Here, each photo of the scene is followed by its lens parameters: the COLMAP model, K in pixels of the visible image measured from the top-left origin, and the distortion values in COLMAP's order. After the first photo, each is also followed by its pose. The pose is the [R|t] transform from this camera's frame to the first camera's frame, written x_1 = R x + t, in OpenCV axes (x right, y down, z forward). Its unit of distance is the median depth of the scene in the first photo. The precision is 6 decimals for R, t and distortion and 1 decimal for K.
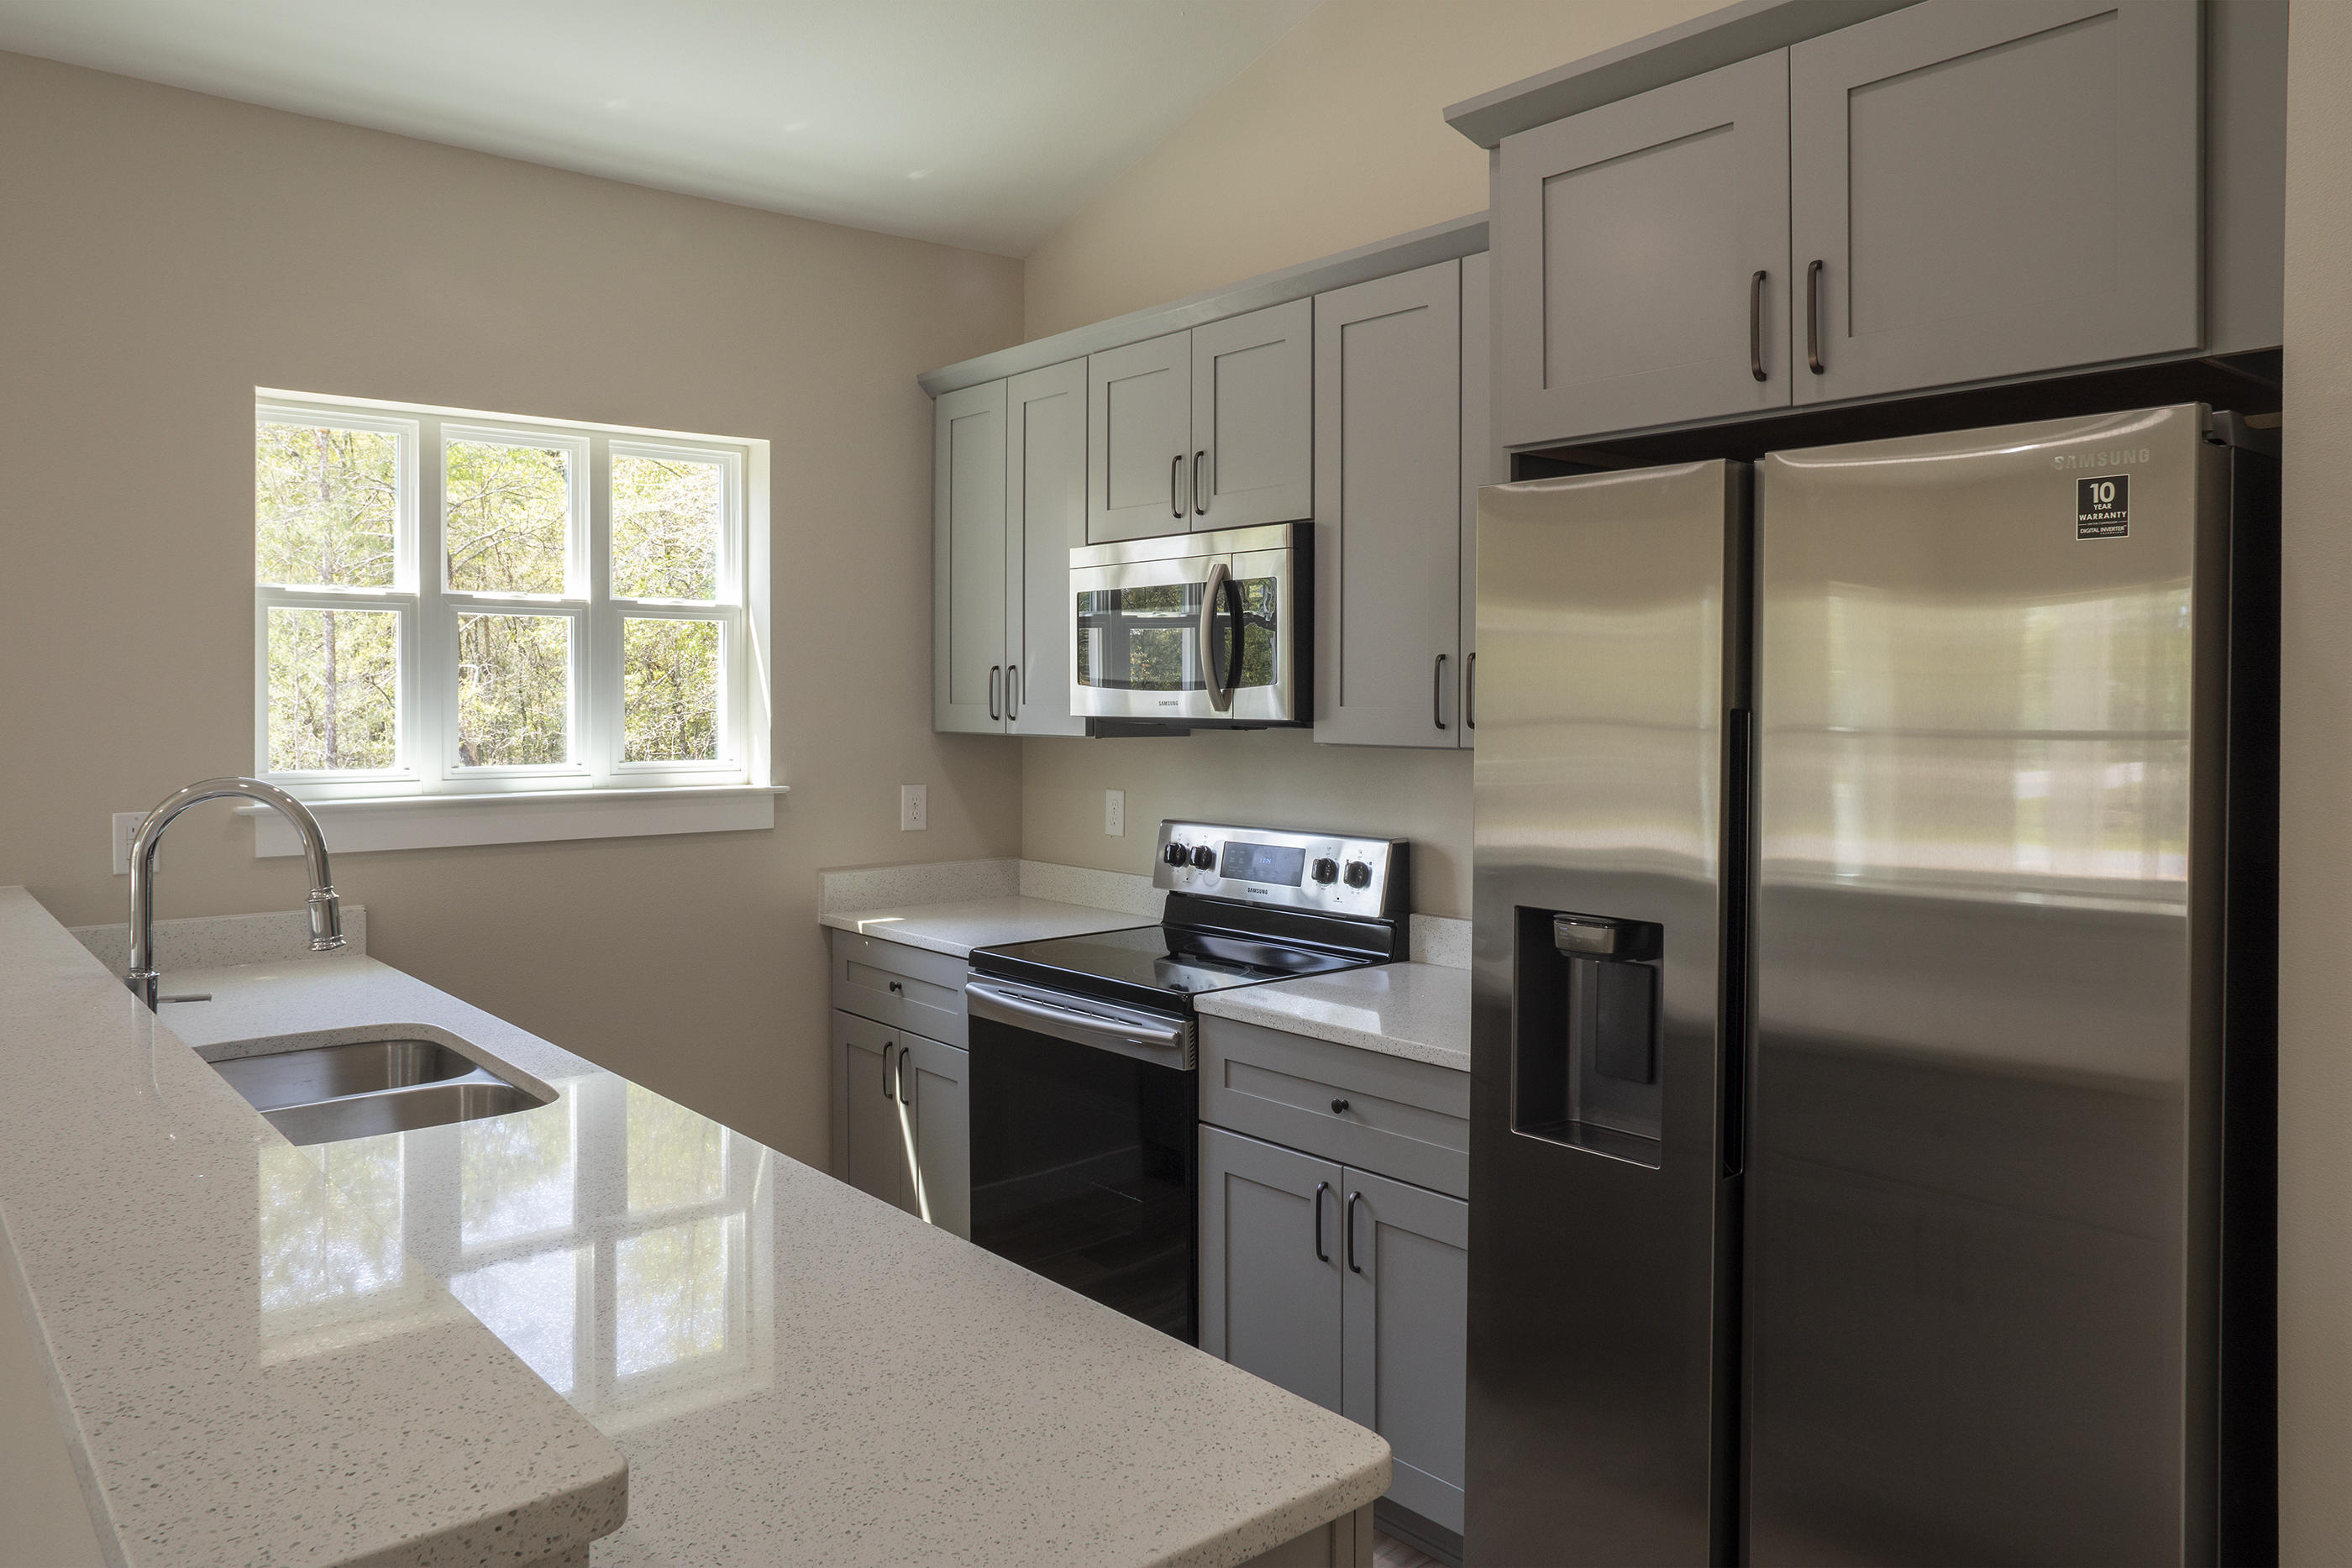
lens RADIAL K [[1630.3, 0, 1183.7], [0, 1630.3, 778.8], [0, 0, 1]] dist [0.000560, 0.003157]
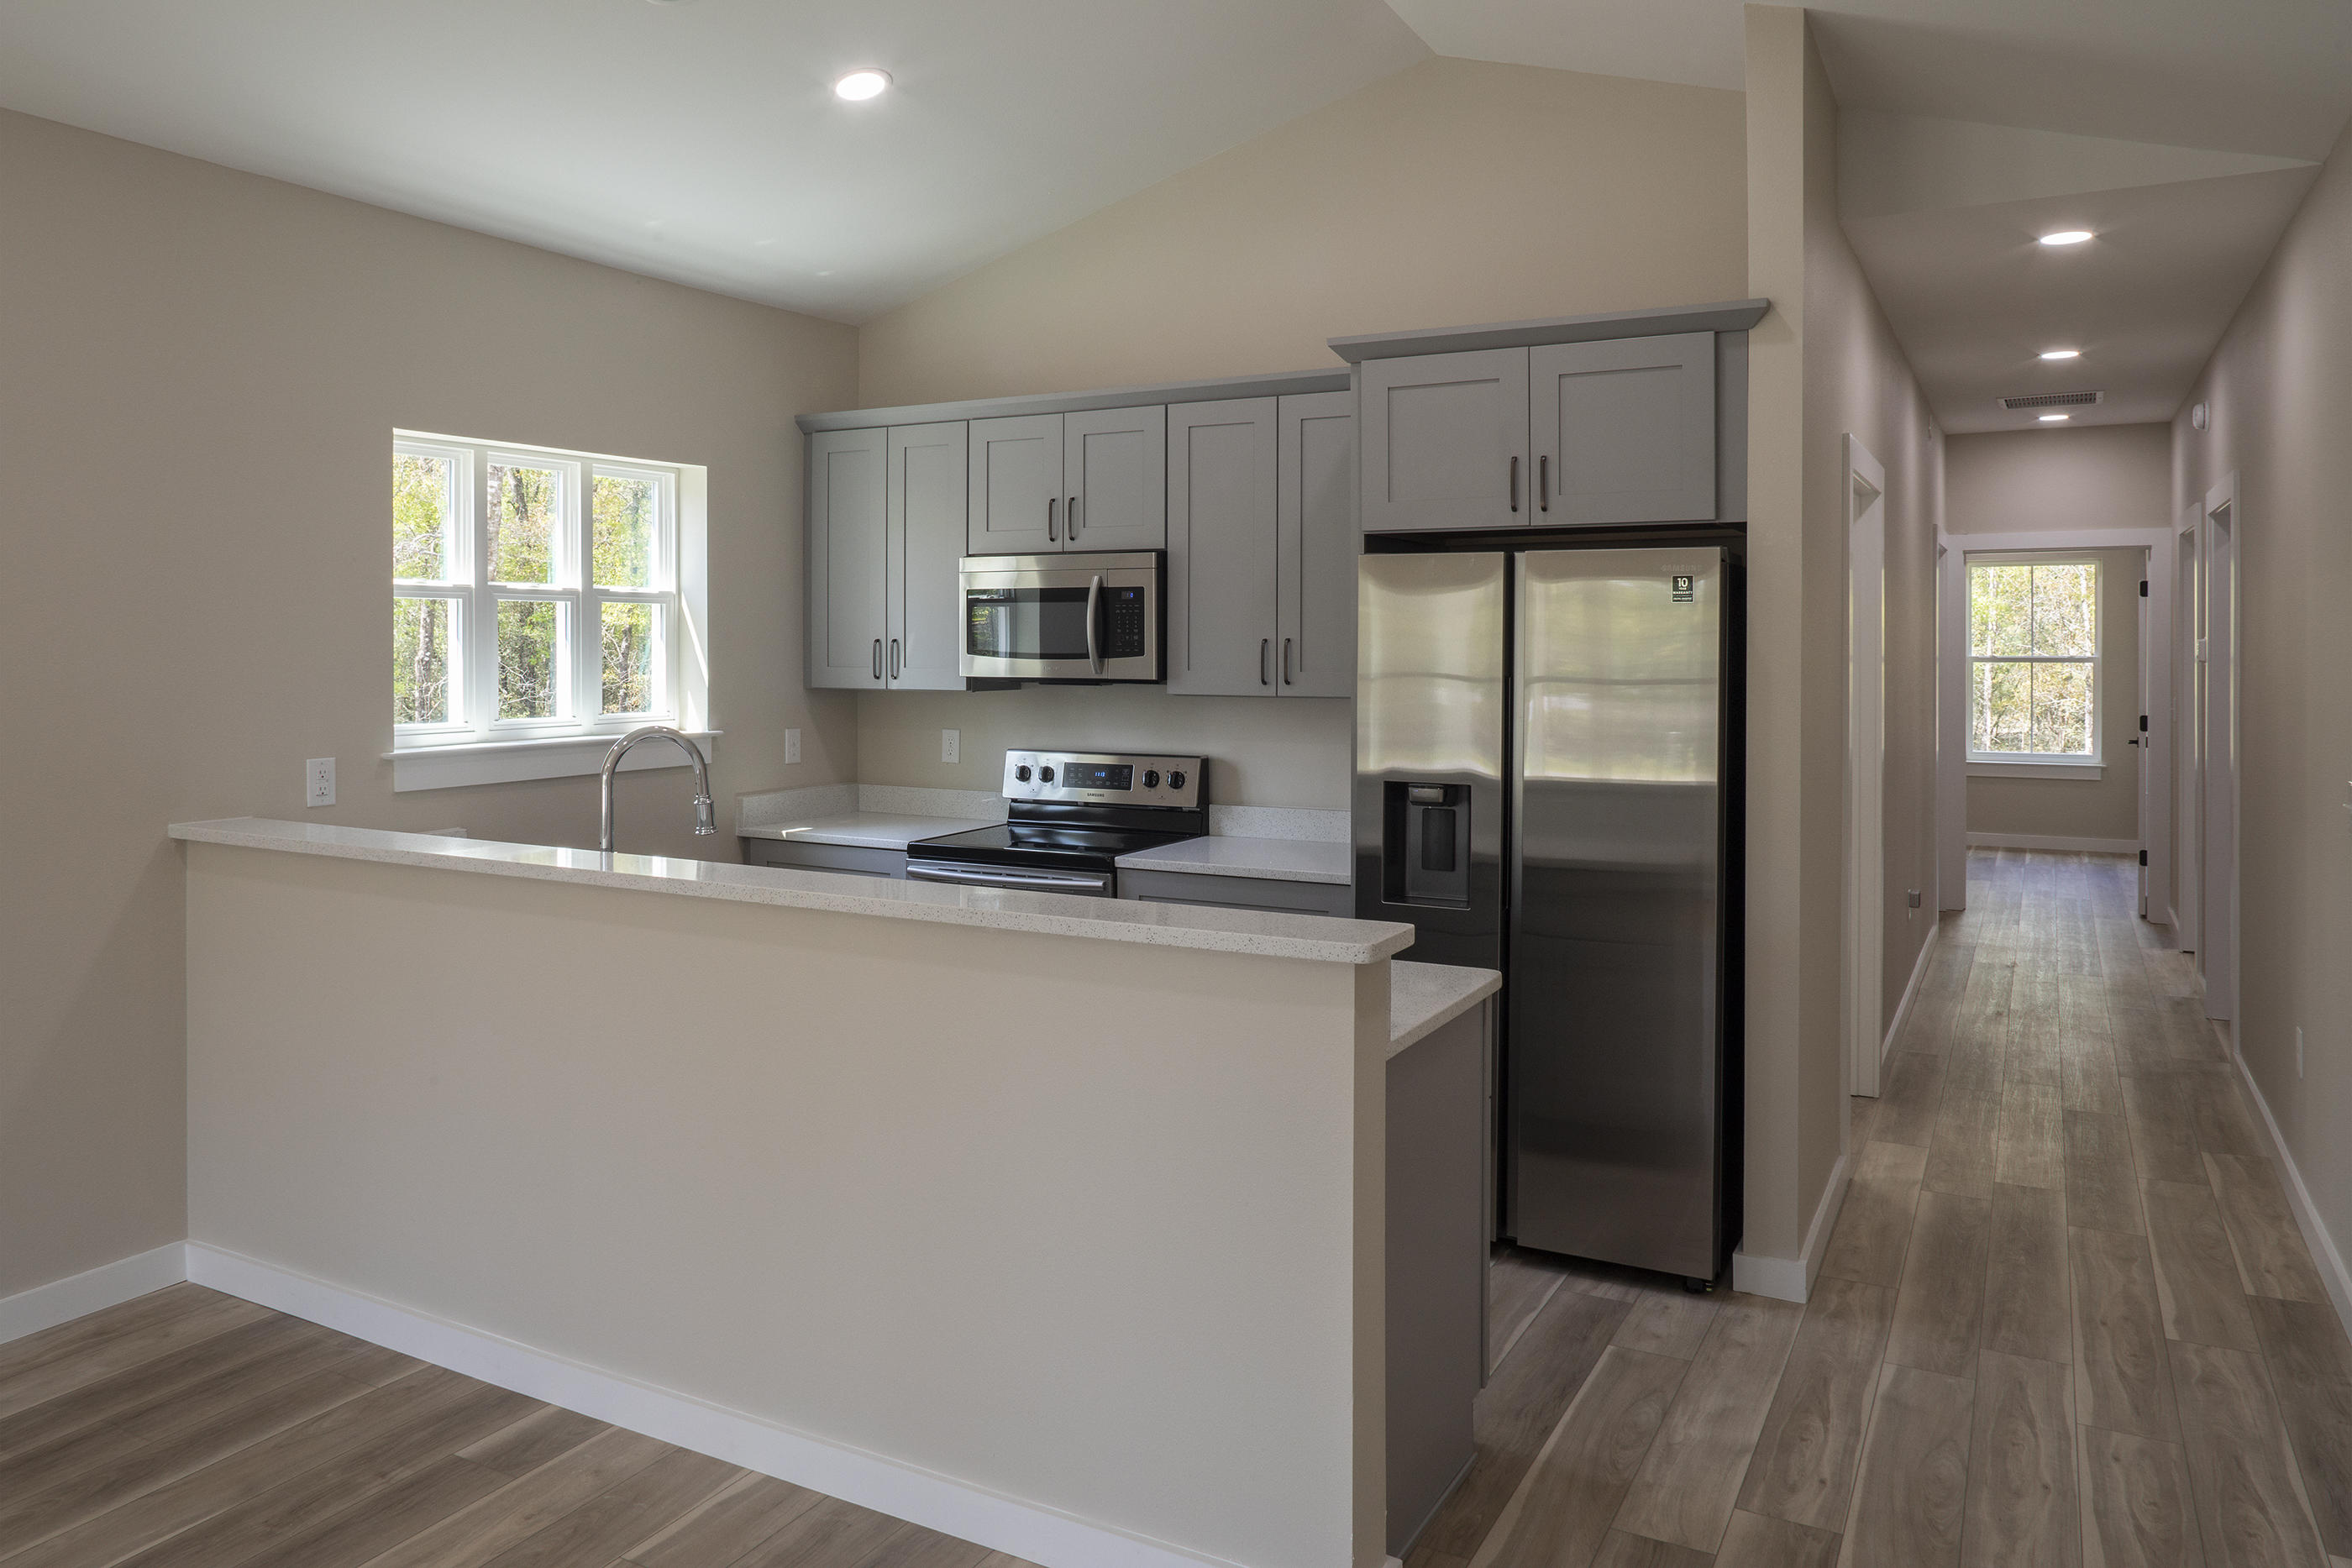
lens RADIAL K [[1630.3, 0, 1171.8], [0, 1630.3, 787.6], [0, 0, 1]] dist [0.000560, 0.003157]
pose [[0.931629, -0.031571, 0.362038, -0.445910], [0.017576, 0.998968, 0.041886, 0.001937], [-0.362986, -0.032659, 0.931222, -0.416421]]
